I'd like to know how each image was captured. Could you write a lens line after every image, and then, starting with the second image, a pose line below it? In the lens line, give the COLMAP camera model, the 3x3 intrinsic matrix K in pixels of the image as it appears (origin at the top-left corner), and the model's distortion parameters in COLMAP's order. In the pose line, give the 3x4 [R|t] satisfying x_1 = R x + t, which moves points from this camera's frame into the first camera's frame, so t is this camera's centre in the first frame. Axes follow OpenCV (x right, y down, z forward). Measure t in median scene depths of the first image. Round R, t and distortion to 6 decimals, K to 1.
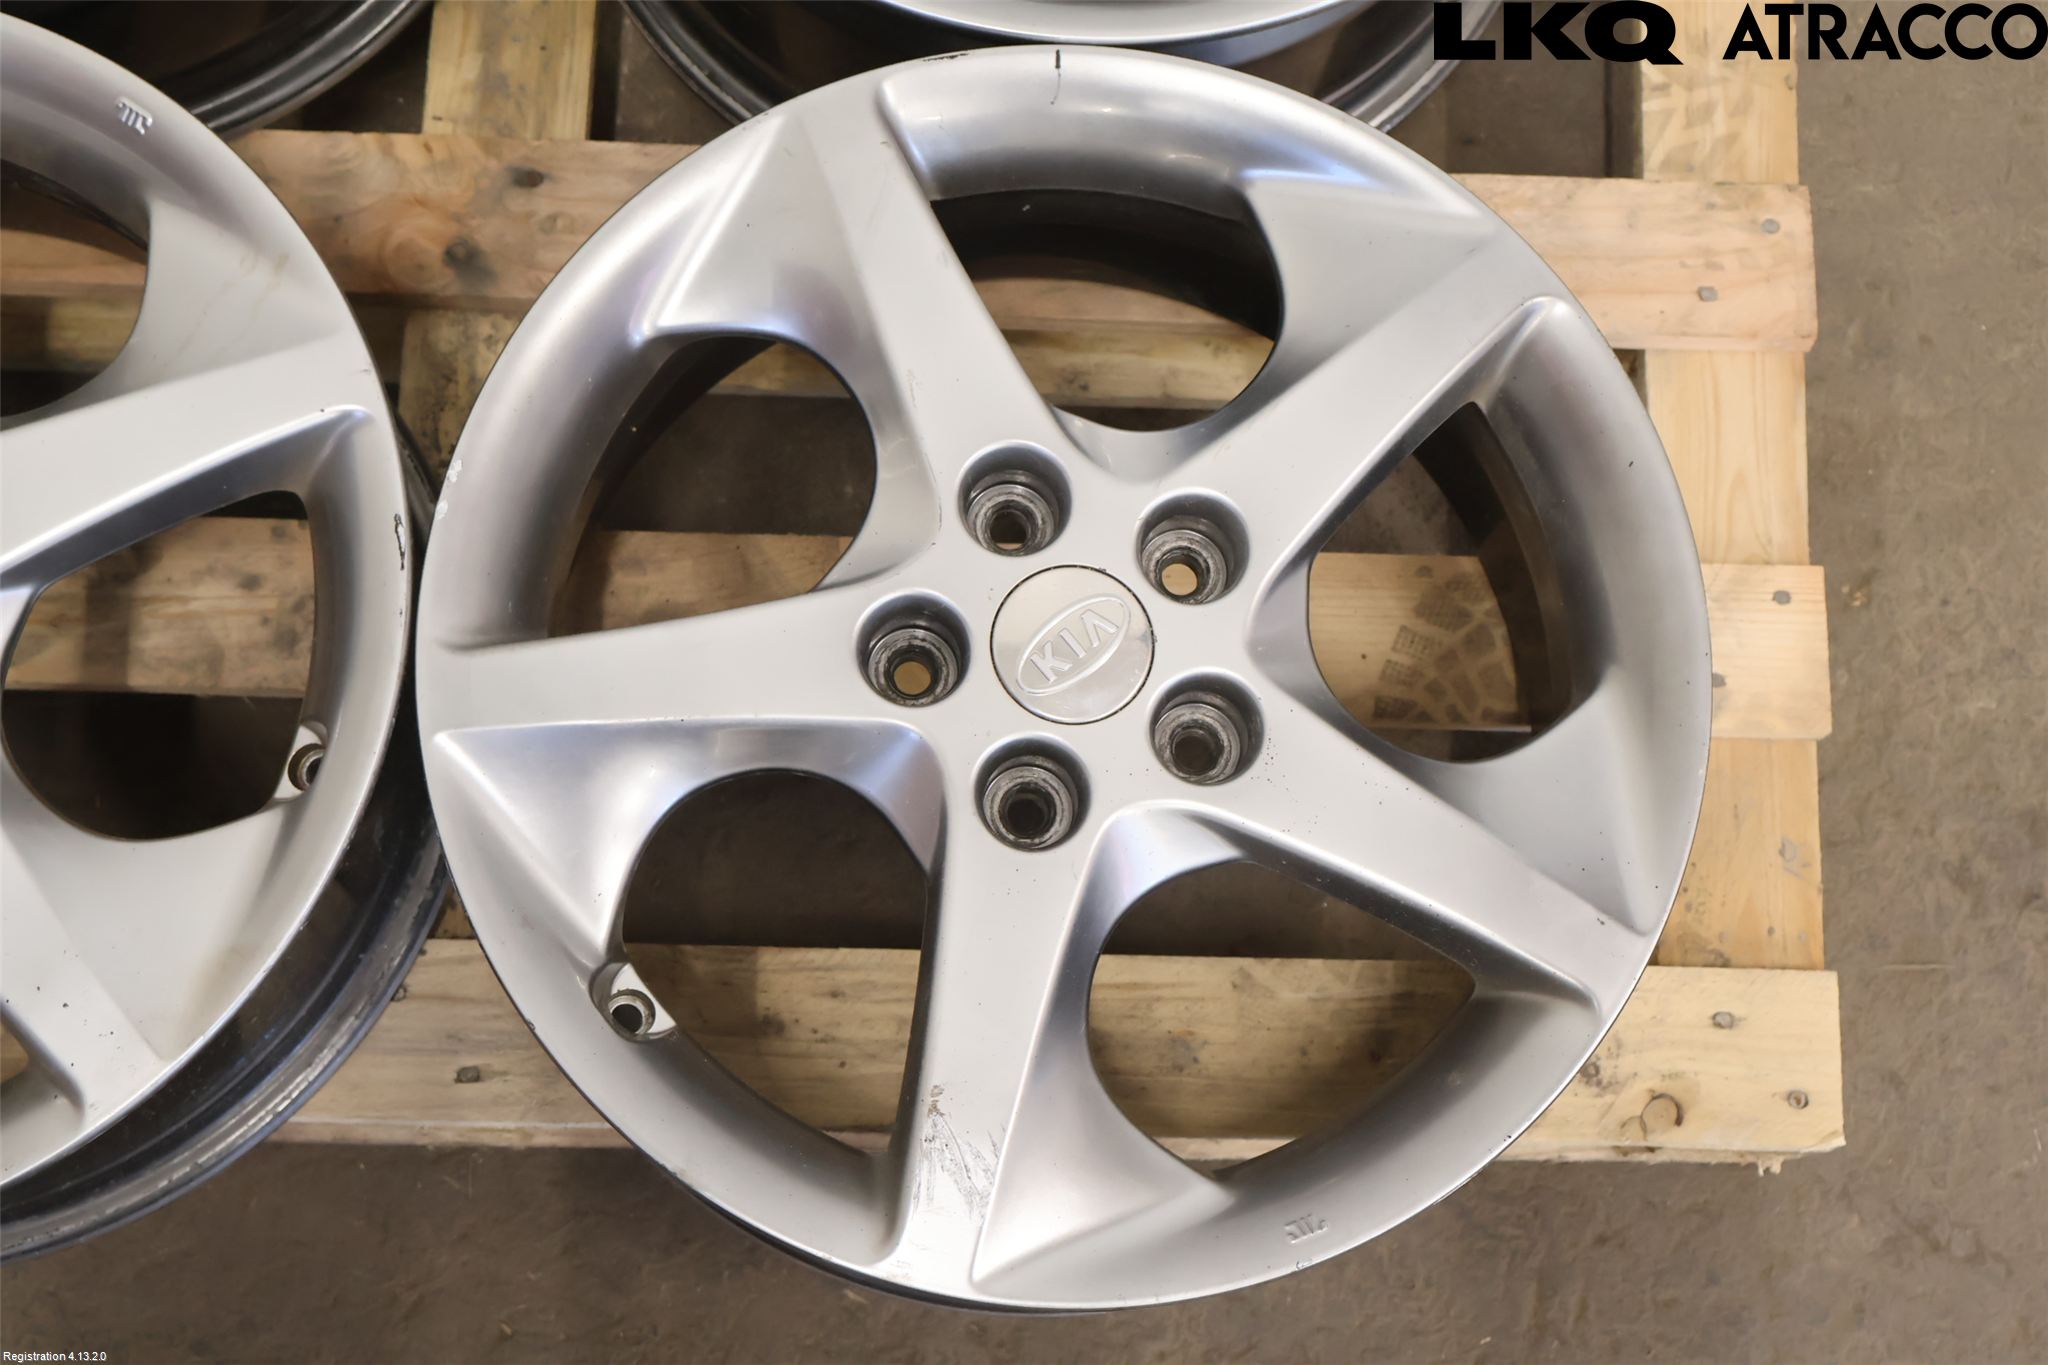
lens RADIAL K [[2953.4, 0, 1023.5], [0, 2953.4, 686.3], [0, 0, 1]] dist [0.010348, 0.000000]
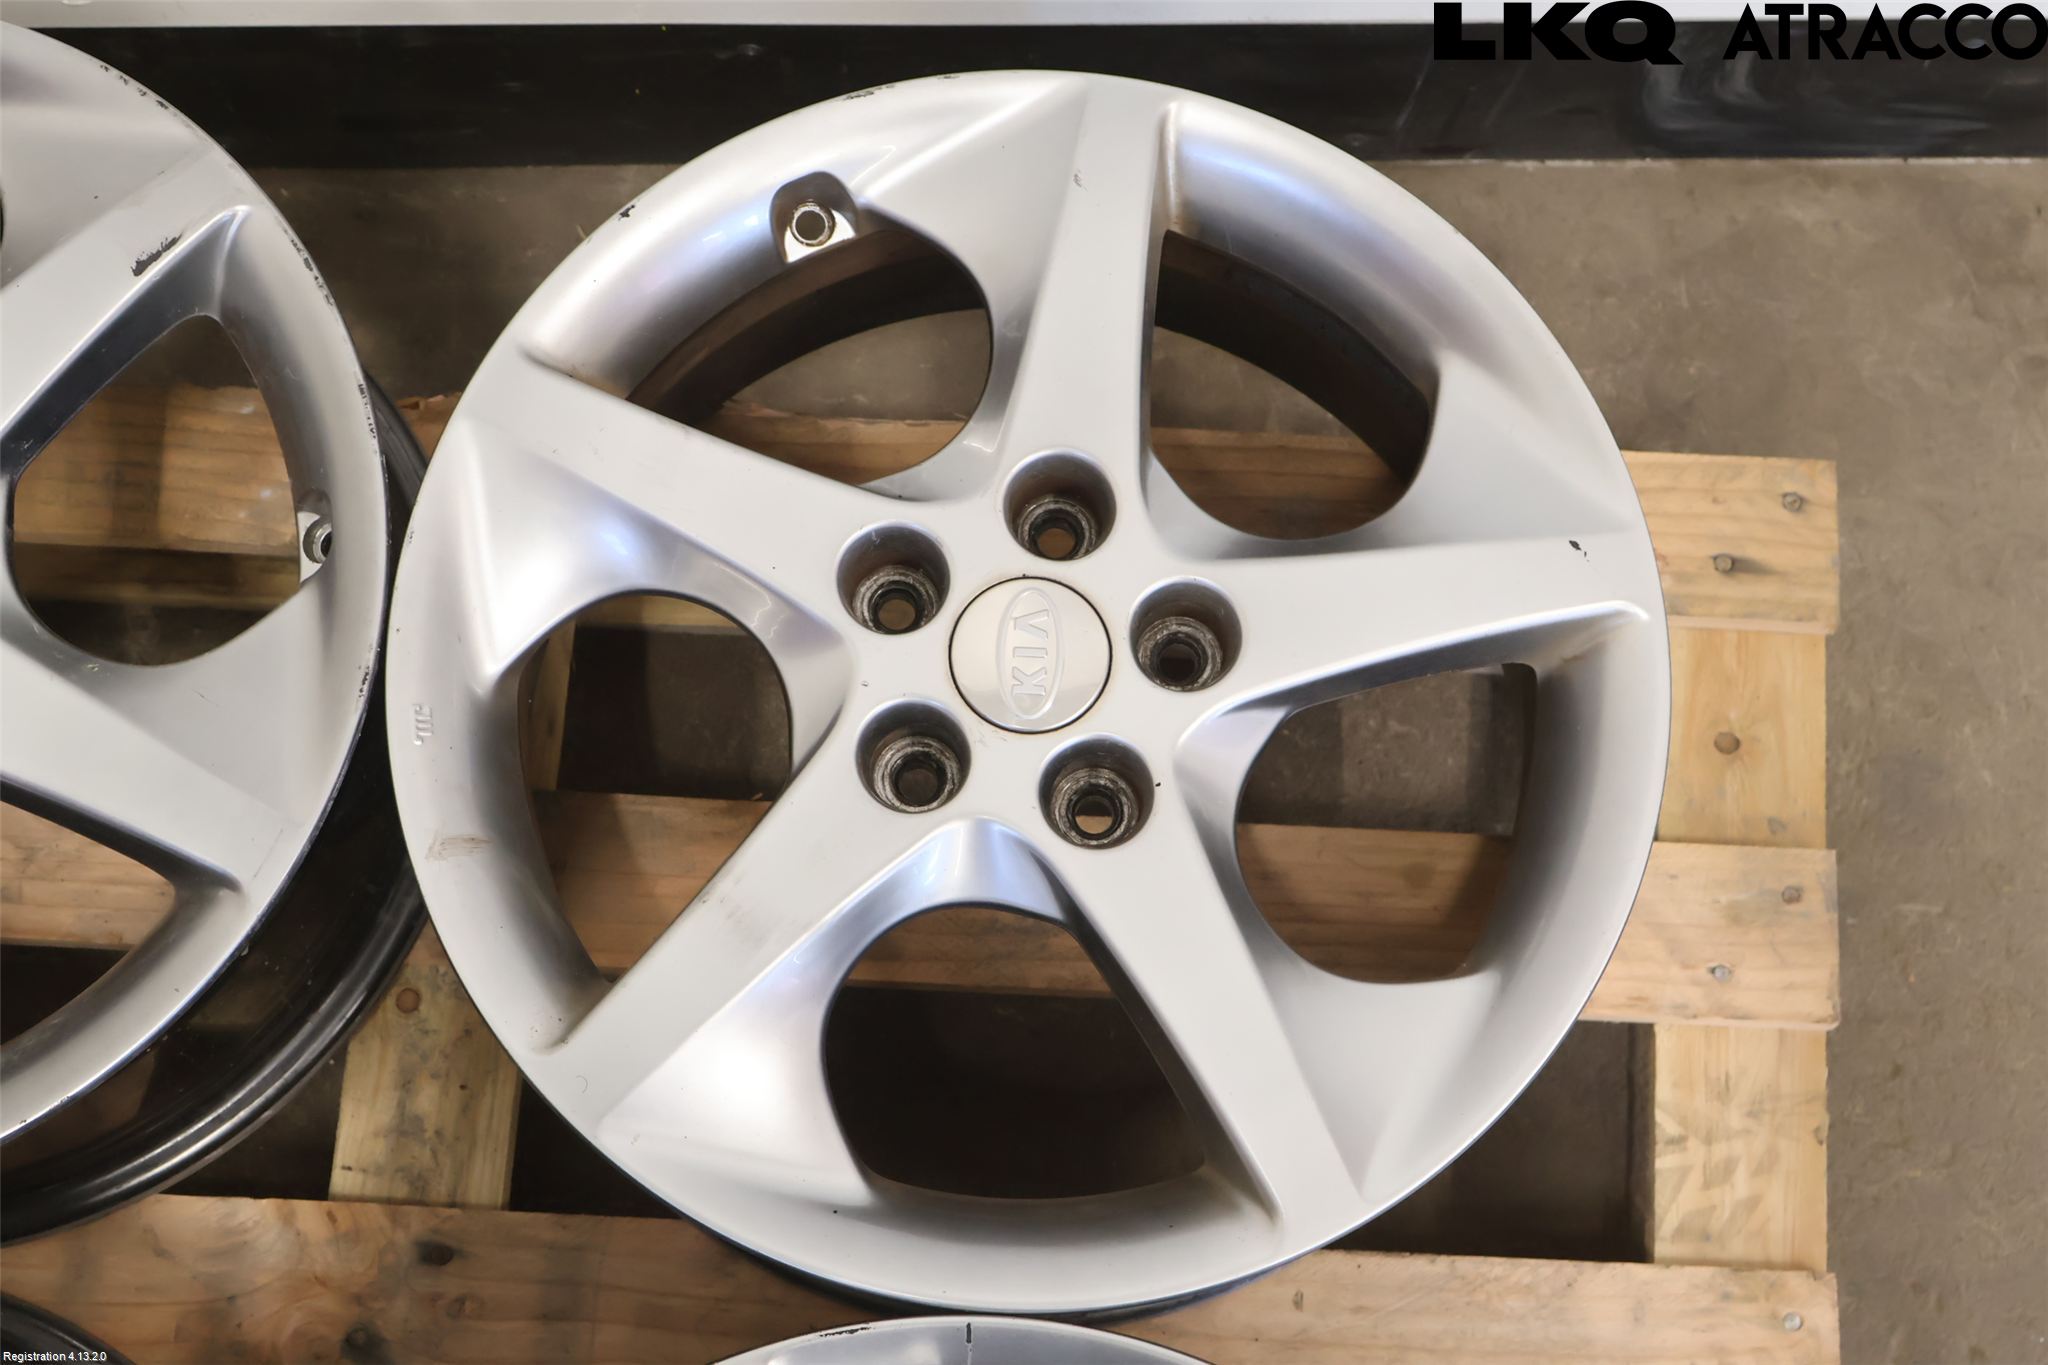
lens RADIAL K [[2953.4, 0, 1023.9], [0, 2953.4, 690.9], [0, 0, 1]] dist [0.010348, 0.000000]
pose [[0.998576, 0.019954, -0.049474, 0.058973], [-0.021082, 0.999527, -0.022385, -0.331325], [0.049004, 0.023396, 0.998525, 0.077189]]
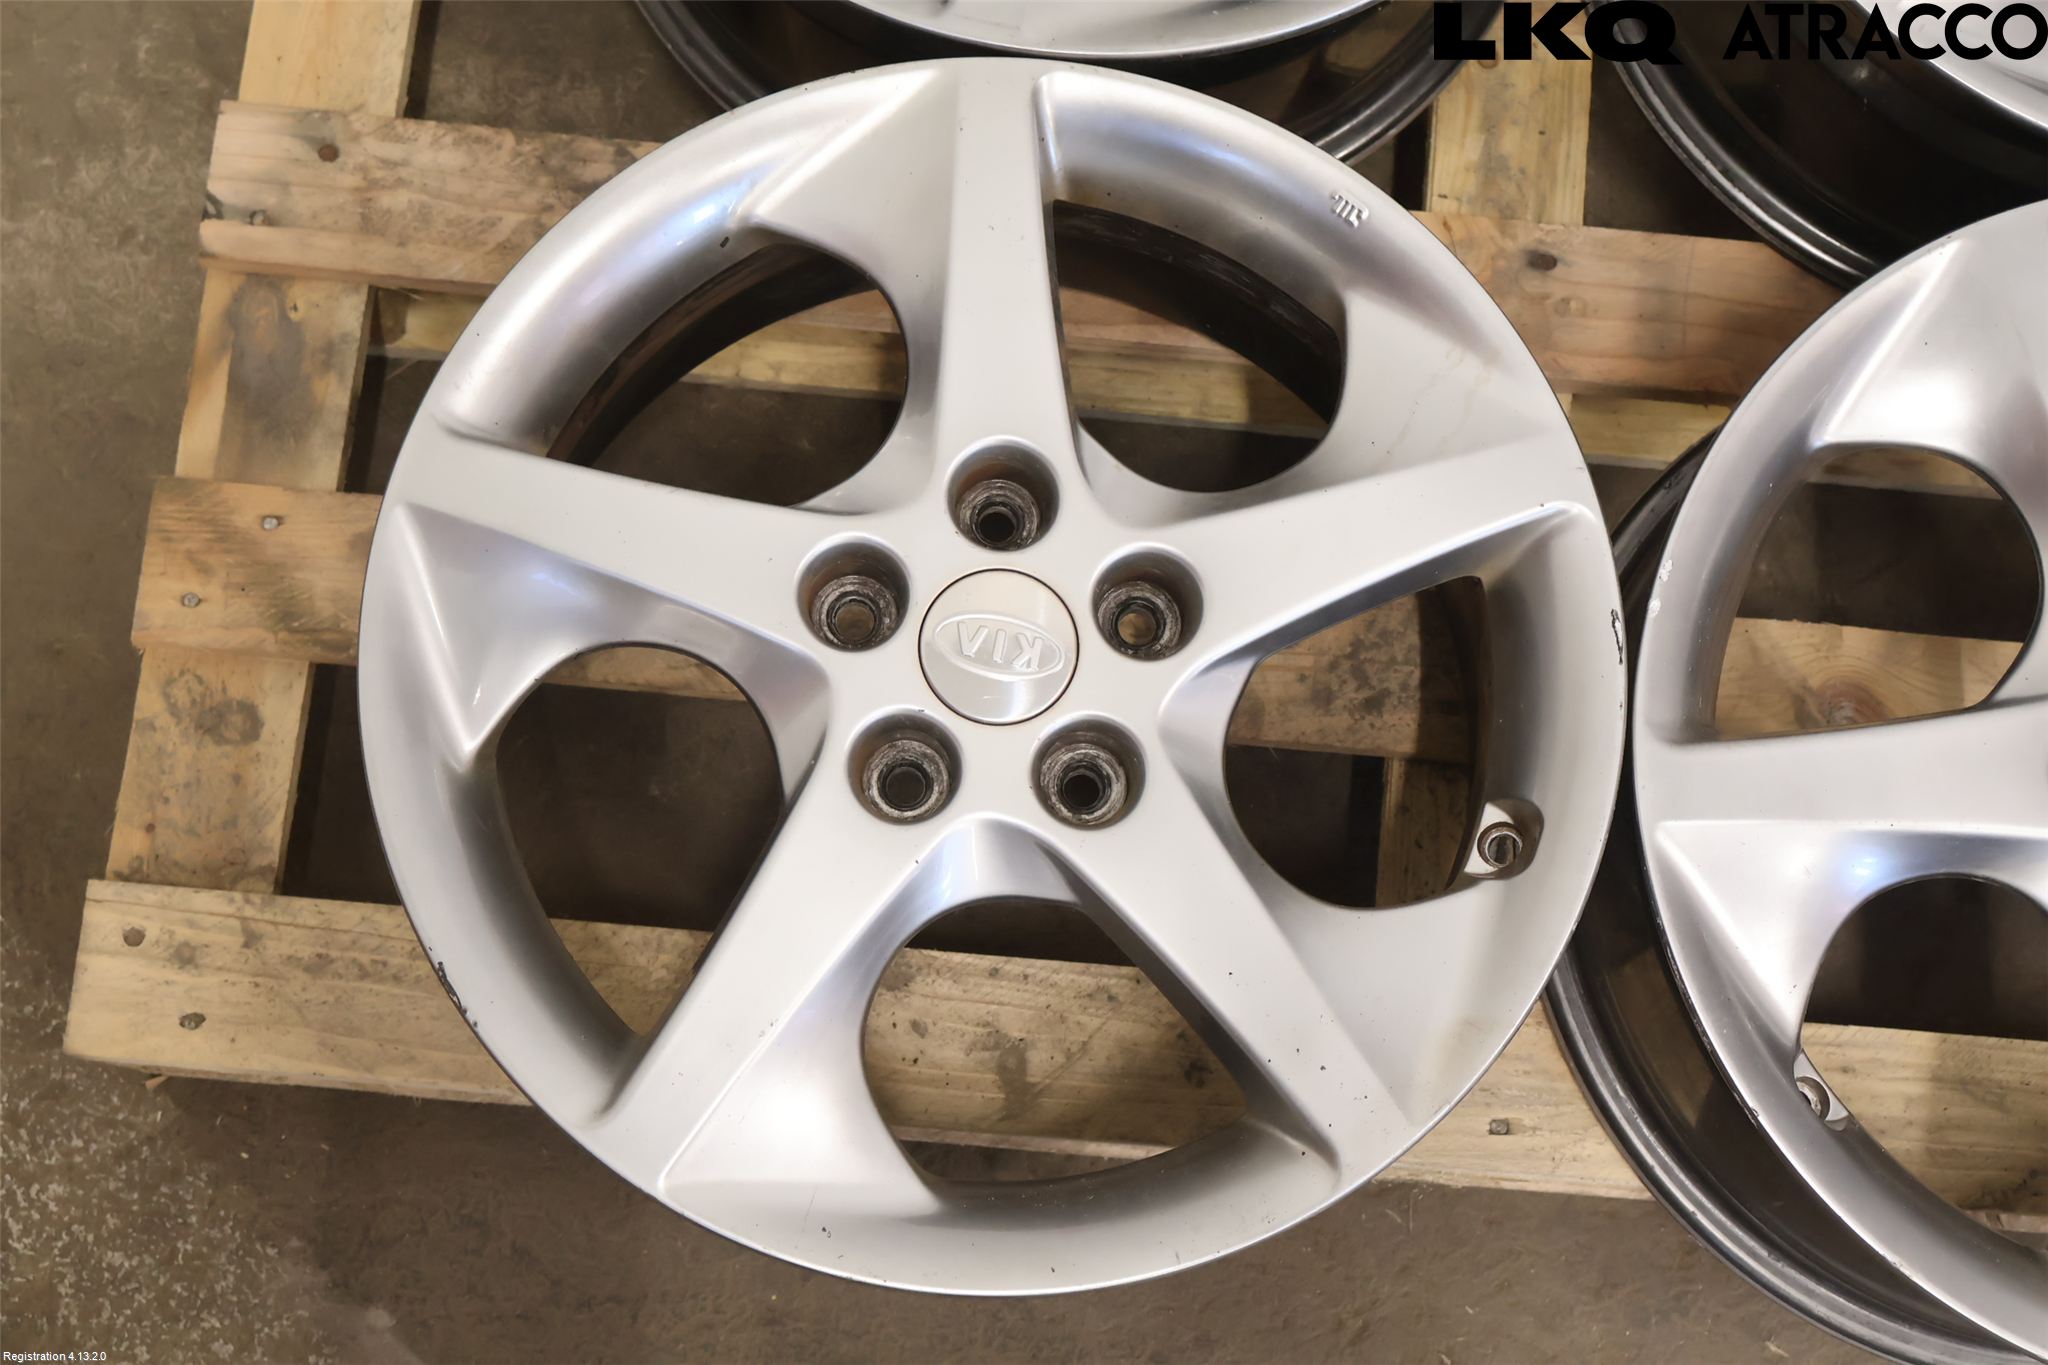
lens RADIAL K [[2845.0, 0, 1021.9], [0, 2845.0, 678.4], [0, 0, 1]] dist [0.012463, 0.000000]
pose [[0.998132, 0.057549, -0.020512, -0.320778], [-0.057234, 0.998238, 0.015657, -0.030562], [0.021377, -0.014454, 0.999667, -0.006502]]
